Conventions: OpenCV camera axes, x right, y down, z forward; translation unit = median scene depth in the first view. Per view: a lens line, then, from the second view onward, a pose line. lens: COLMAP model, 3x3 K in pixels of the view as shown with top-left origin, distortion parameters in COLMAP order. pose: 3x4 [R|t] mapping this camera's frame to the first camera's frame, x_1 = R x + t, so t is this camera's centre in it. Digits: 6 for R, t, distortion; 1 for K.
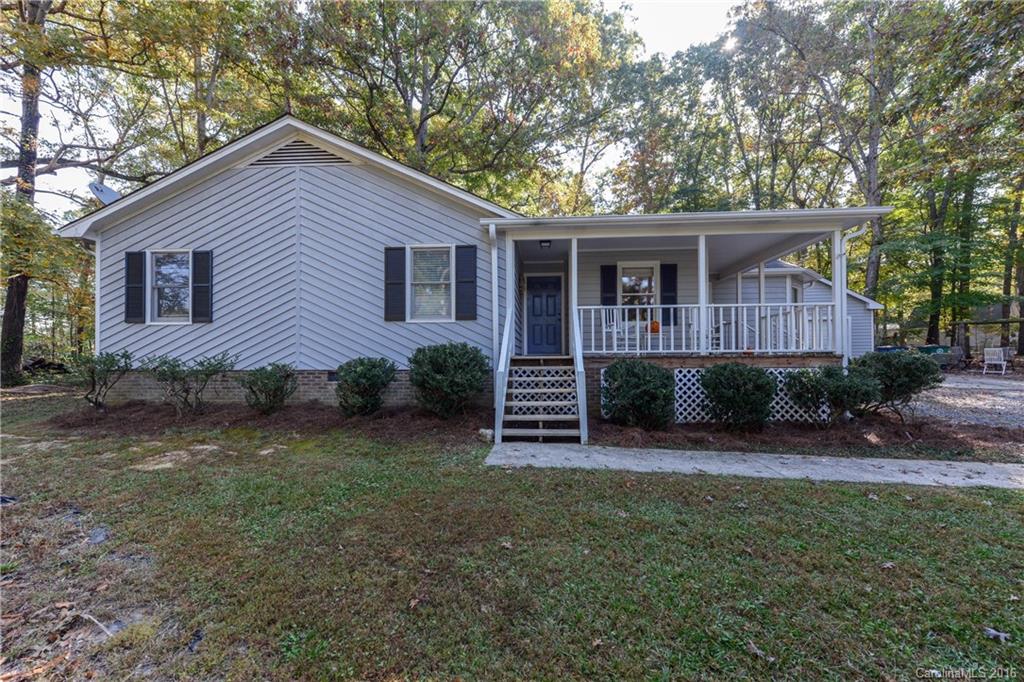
lens RADIAL K [[402.9, 0, 510.5], [0, 402.9, 340.9], [0, 0, 1]] dist [0.000671, -0.000260]
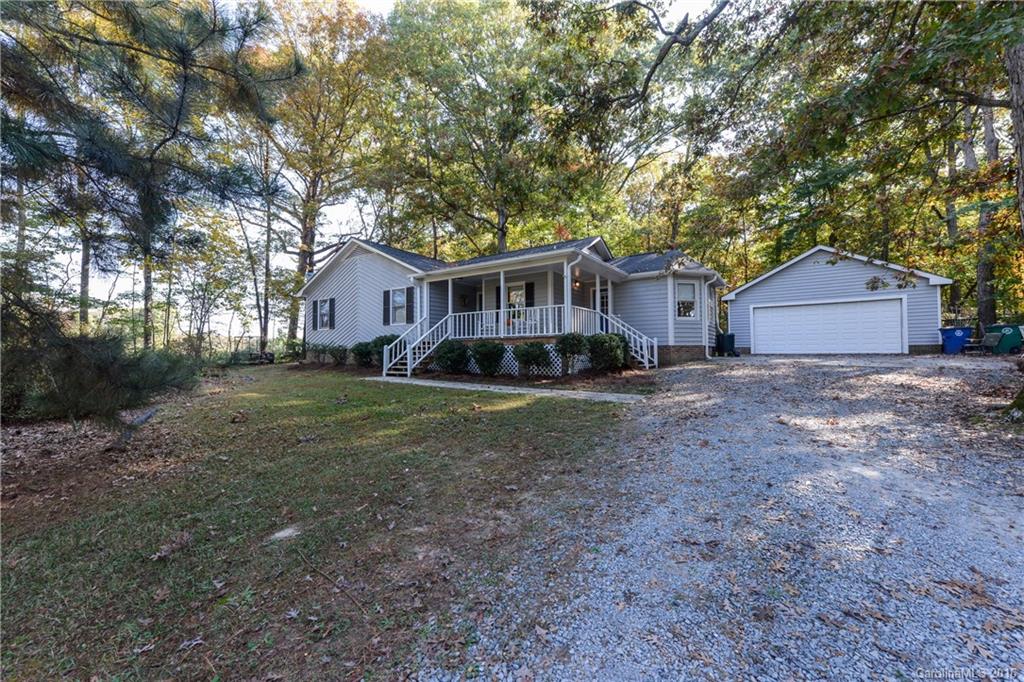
lens RADIAL K [[402.9, 0, 510.5], [0, 402.9, 340.9], [0, 0, 1]] dist [0.000671, -0.000260]
pose [[0.865396, -0.019174, -0.500722, 1.337811], [0.044846, 0.998221, 0.039283, -0.019787], [0.499078, -0.056450, 0.864716, -0.526092]]
